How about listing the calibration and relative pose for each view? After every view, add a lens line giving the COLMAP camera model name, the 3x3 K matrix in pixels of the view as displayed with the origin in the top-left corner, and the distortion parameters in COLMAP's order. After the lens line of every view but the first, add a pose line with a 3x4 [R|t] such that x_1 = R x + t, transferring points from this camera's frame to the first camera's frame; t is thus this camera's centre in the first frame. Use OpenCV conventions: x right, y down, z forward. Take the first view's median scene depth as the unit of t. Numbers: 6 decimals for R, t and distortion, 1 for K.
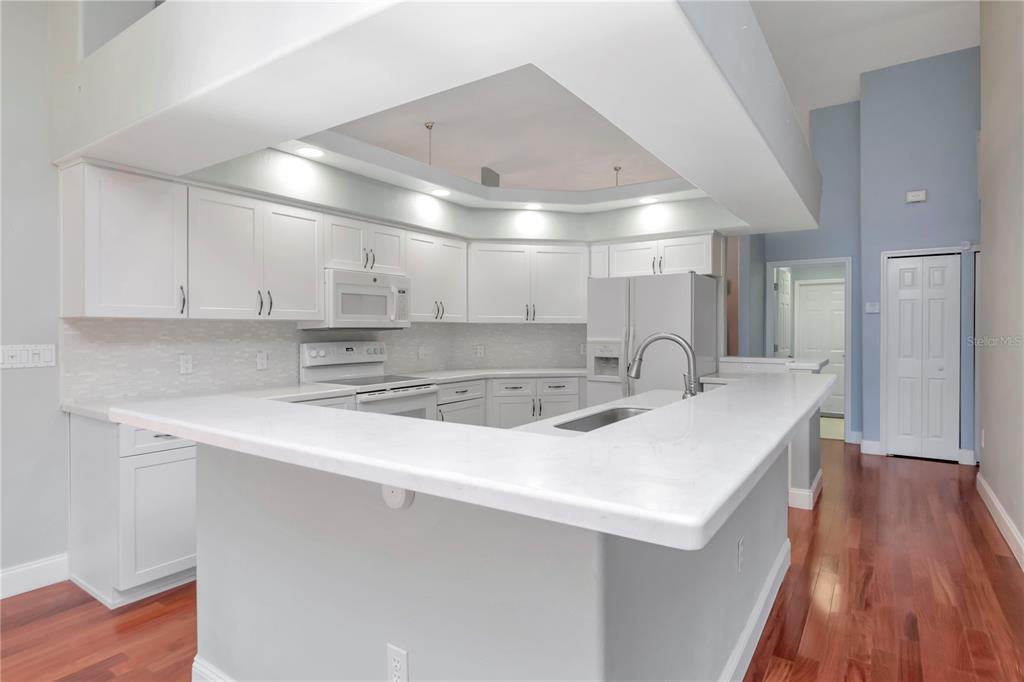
lens RADIAL K [[556.3, 0, 515.7], [0, 556.3, 332.8], [0, 0, 1]] dist [-0.016032, -0.000585]
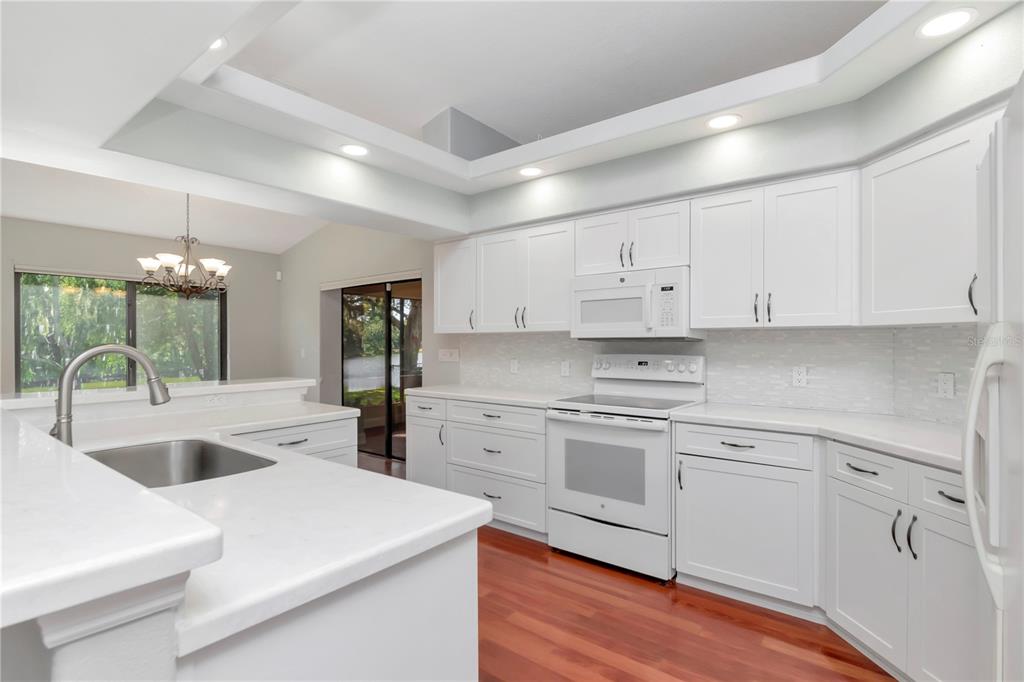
lens RADIAL K [[512.4, 0, 504.4], [0, 512.4, 340.4], [0, 0, 1]] dist [-0.008639, -0.006272]
pose [[-0.099200, 0.004110, -0.995059, 0.521910], [0.000504, 0.999992, 0.004080, -0.008939], [0.995067, -0.000097, -0.099201, 0.903026]]
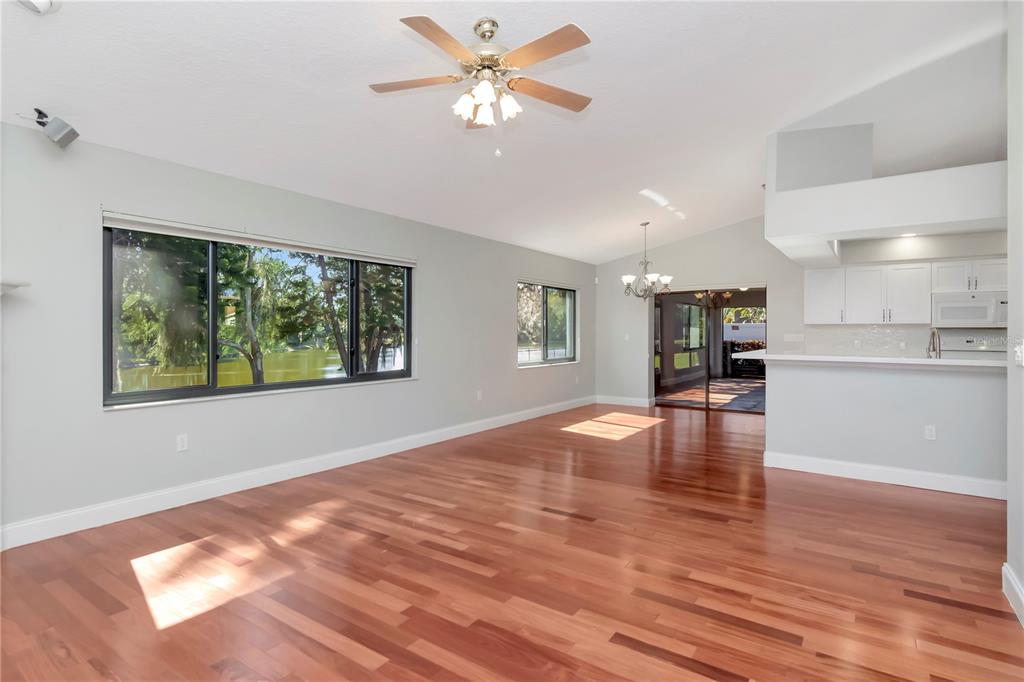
lens RADIAL K [[520.2, 0, 510.1], [0, 520.2, 338.3], [0, 0, 1]] dist [-0.003054, -0.004808]
pose [[-0.031387, 0.013475, -0.999416, 1.262047], [-0.010209, 0.999853, 0.013801, 0.015597], [0.999455, 0.010636, -0.031245, -0.270795]]
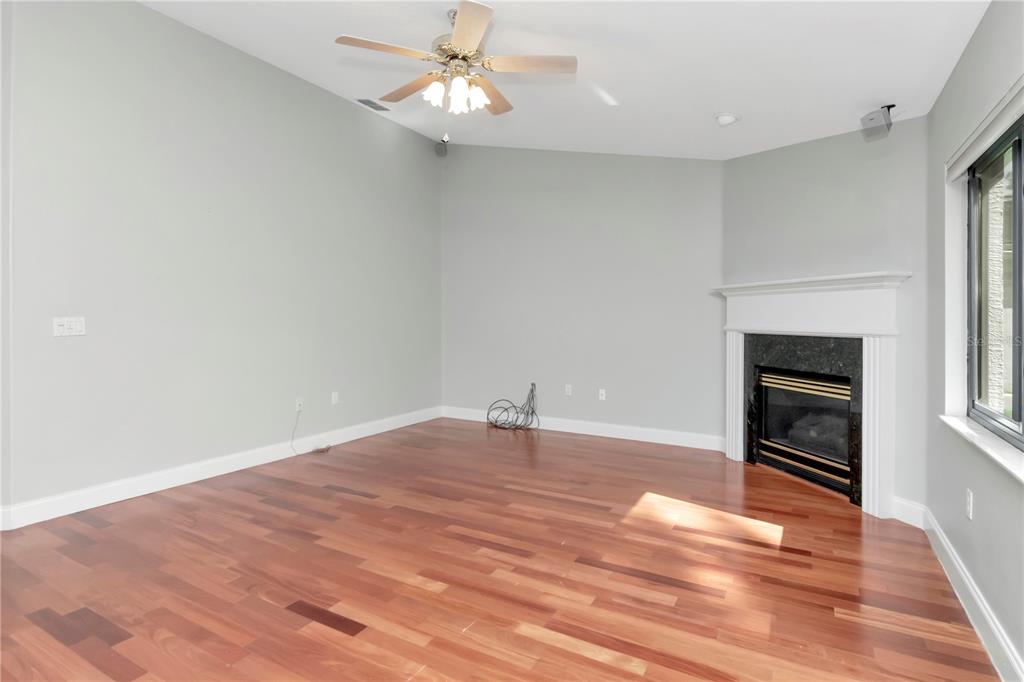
lens RADIAL K [[520.2, 0, 517.6], [0, 520.2, 339.5], [0, 0, 1]] dist [-0.003054, -0.004808]
pose [[-0.066339, -0.037819, 0.997080, -0.156742], [0.004055, 0.999263, 0.038172, 0.025274], [-0.997789, 0.006576, -0.066137, -0.361420]]
